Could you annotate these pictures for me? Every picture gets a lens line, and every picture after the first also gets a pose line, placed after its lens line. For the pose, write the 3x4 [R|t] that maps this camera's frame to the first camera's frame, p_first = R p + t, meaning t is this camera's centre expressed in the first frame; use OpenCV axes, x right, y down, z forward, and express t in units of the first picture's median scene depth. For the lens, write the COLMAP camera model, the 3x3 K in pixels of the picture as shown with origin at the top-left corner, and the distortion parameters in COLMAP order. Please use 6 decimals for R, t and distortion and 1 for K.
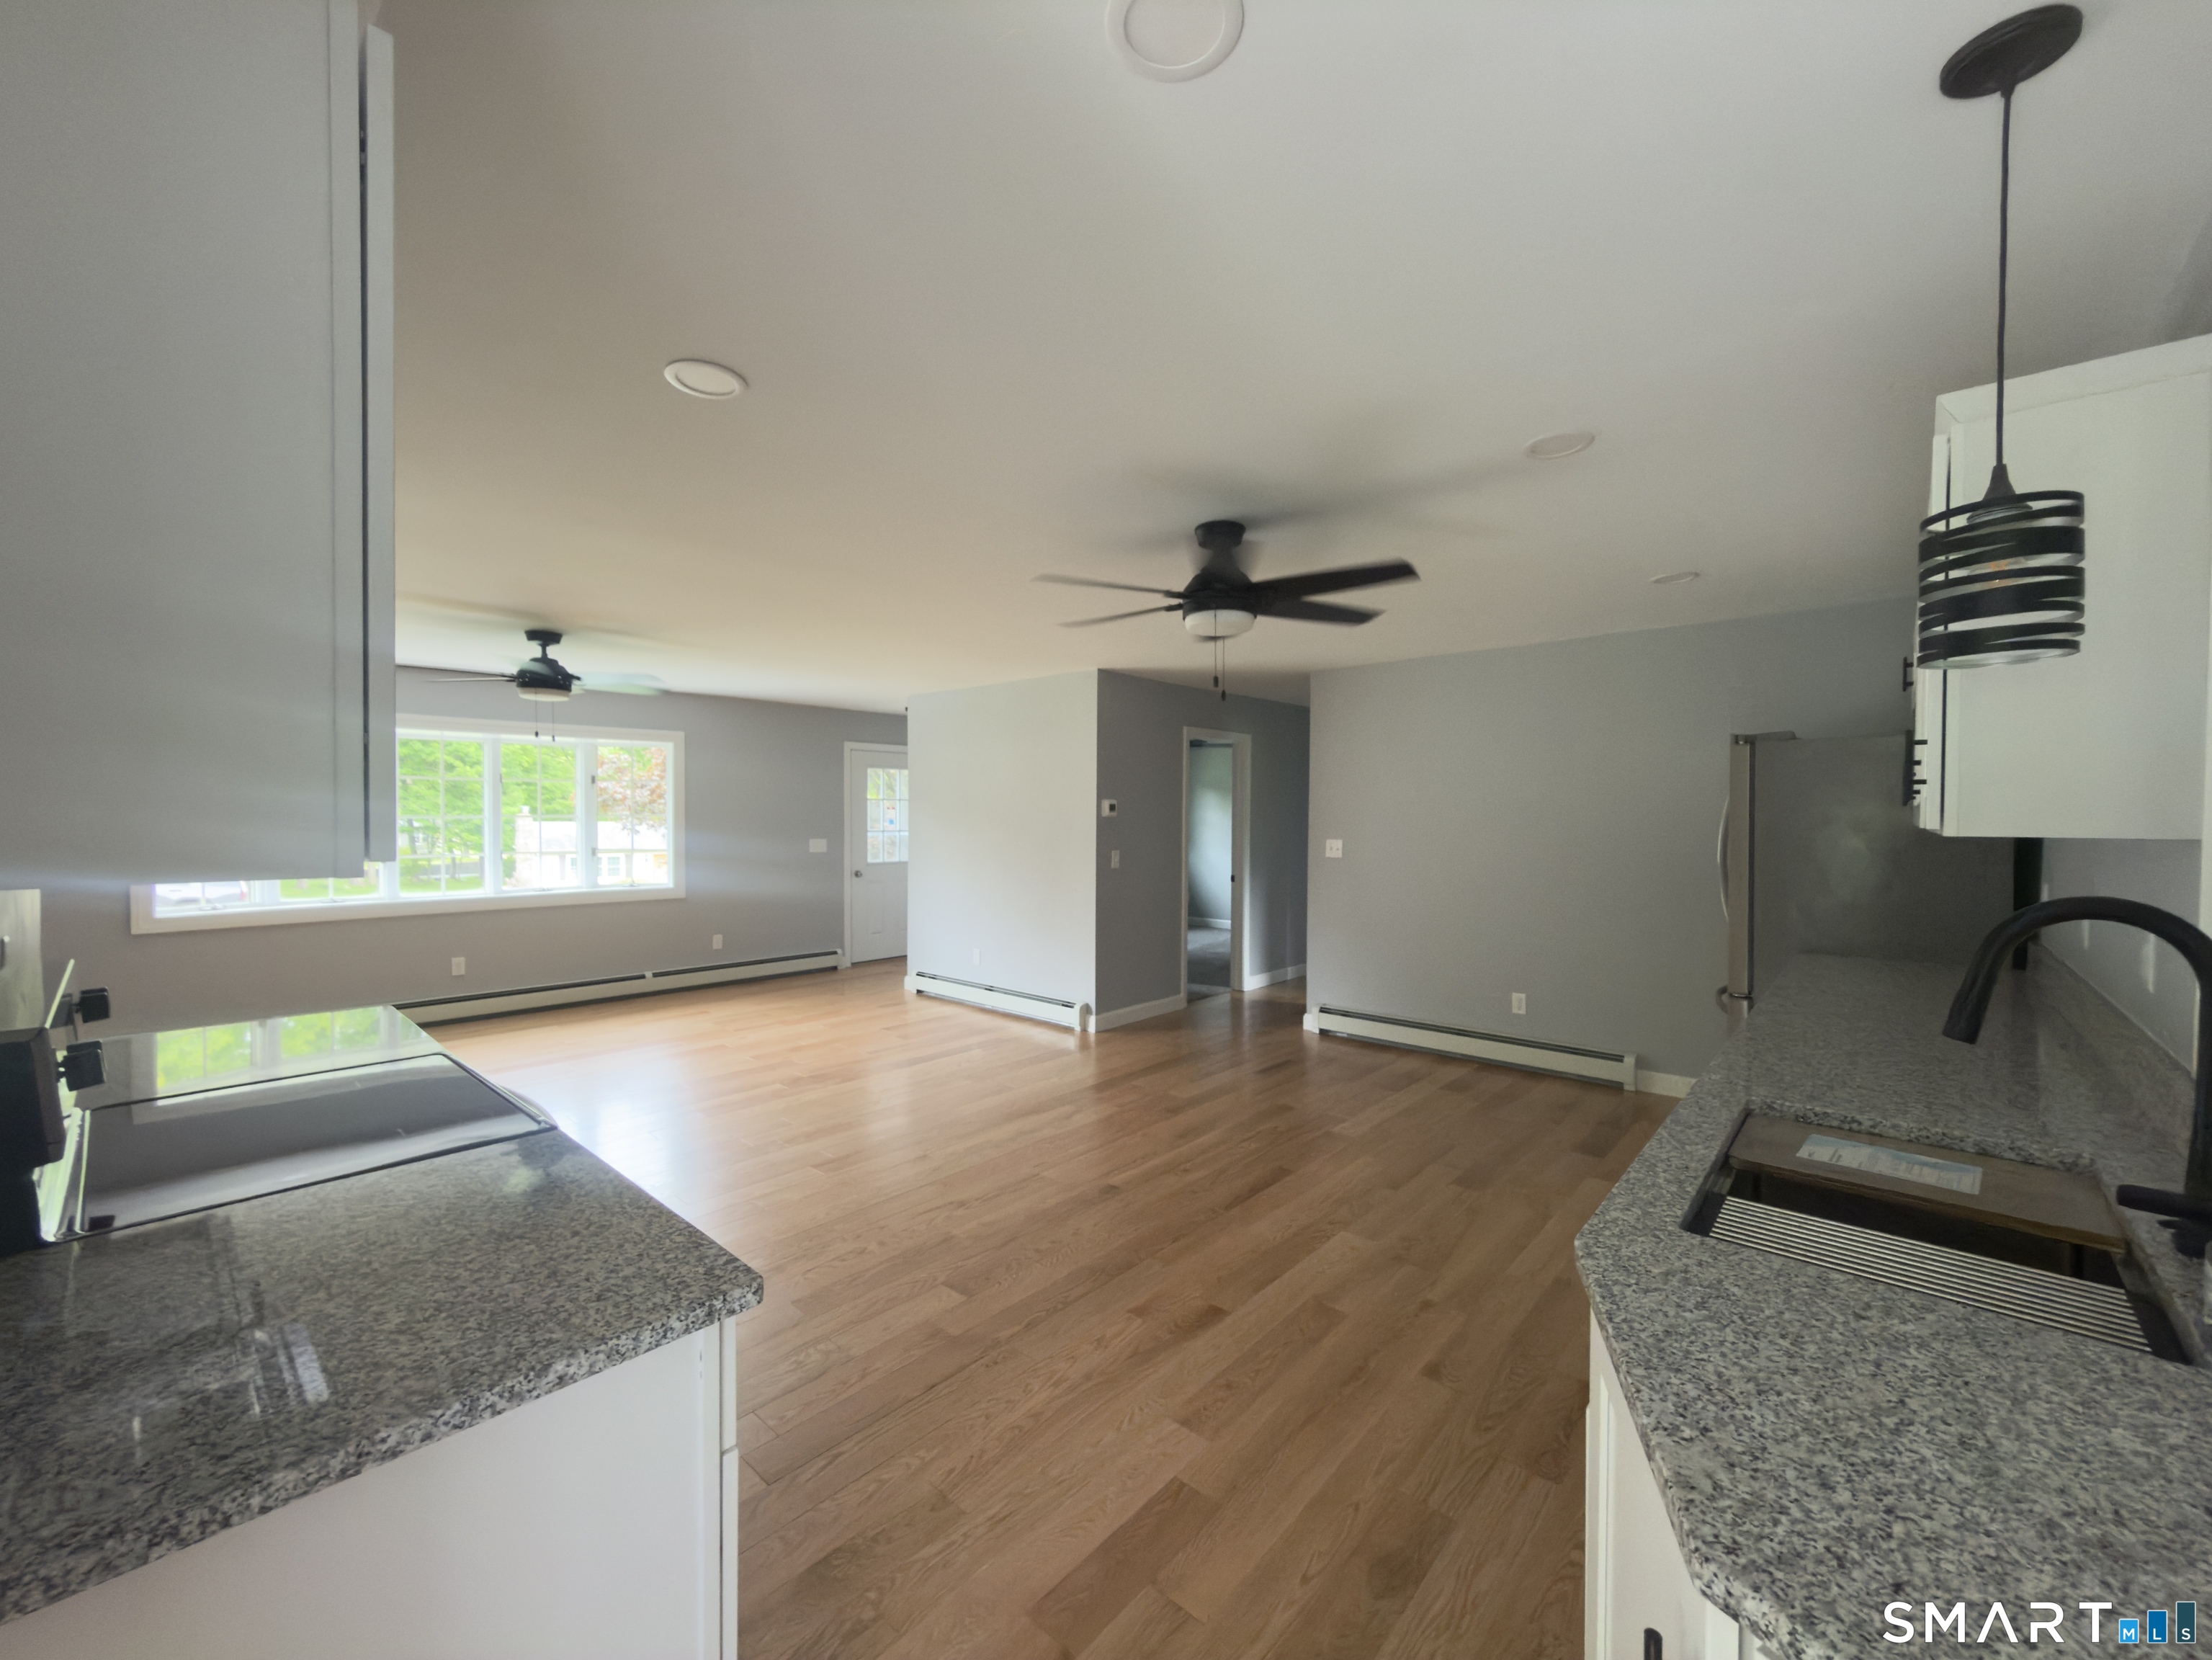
lens RADIAL K [[881.0, 0, 1108.6], [0, 881.0, 829.8], [0, 0, 1]] dist [0.000480, 0.000243]
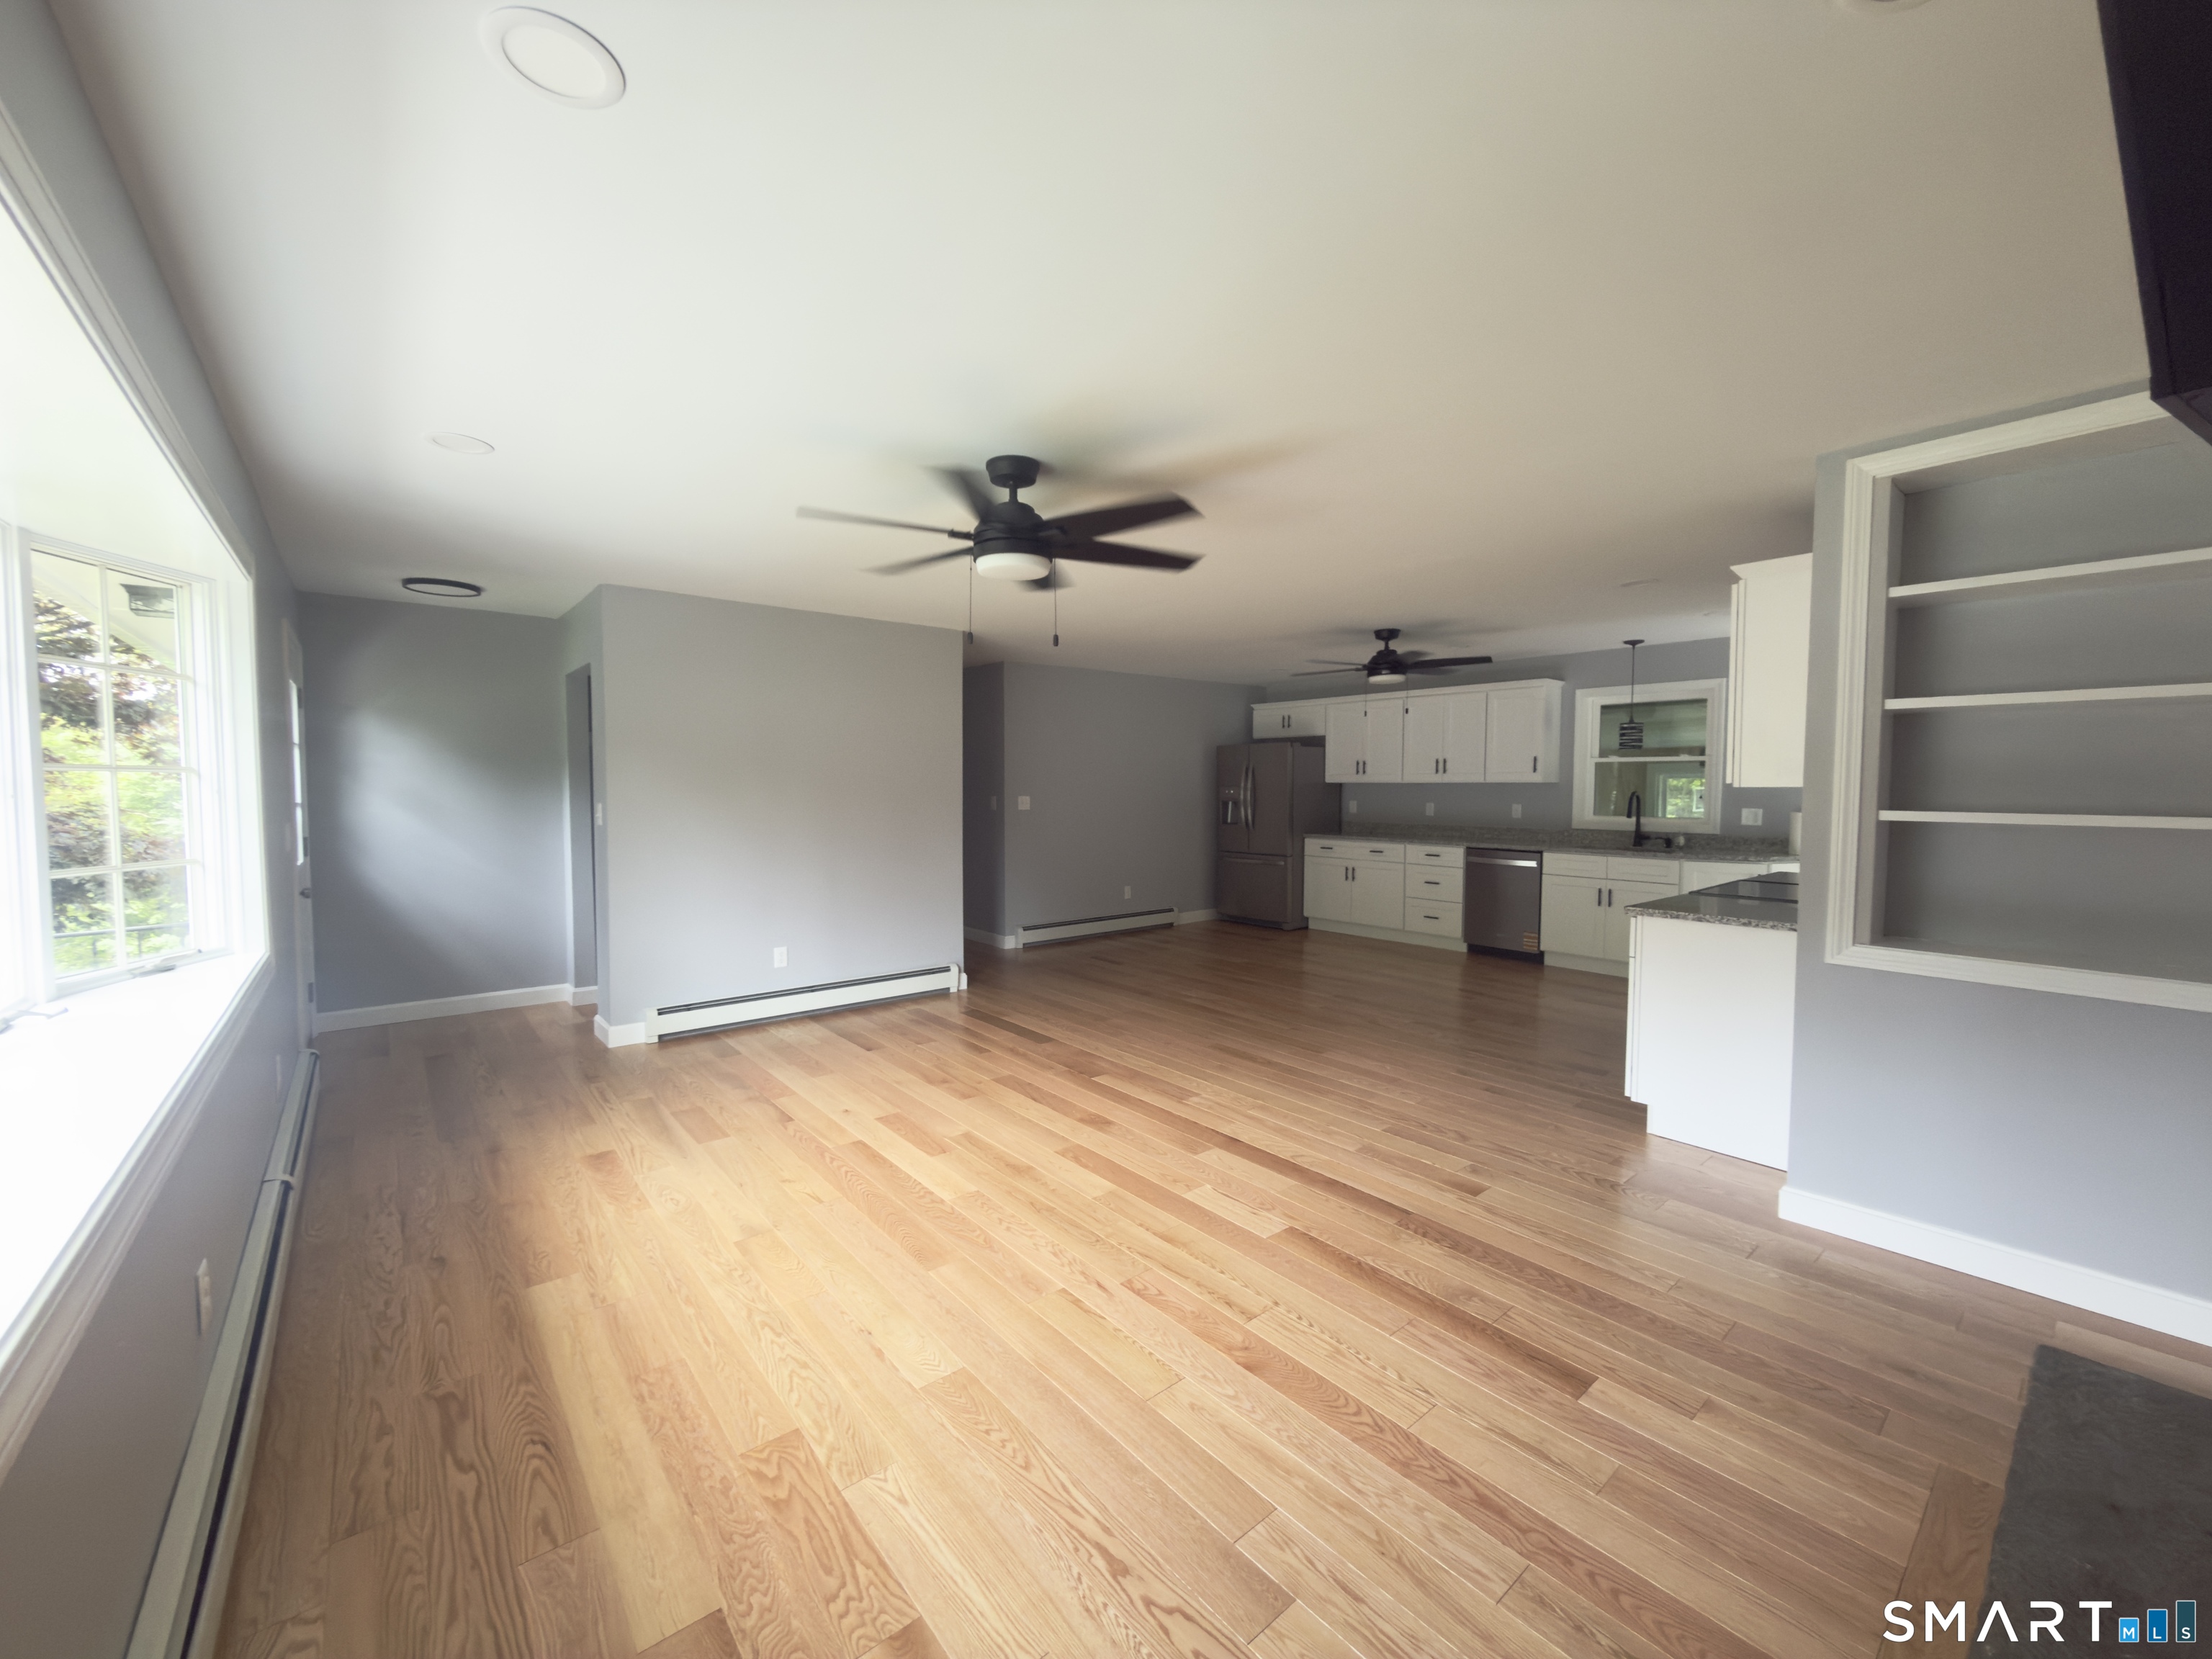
lens RADIAL K [[880.9, 0, 1108.6], [0, 880.9, 829.3], [0, 0, 1]] dist [0.000480, 0.000243]
pose [[0.145975, -0.054147, 0.987805, -1.270912], [0.014469, 0.998511, 0.052596, -0.008472], [-0.989182, 0.006615, 0.146541, 0.872317]]
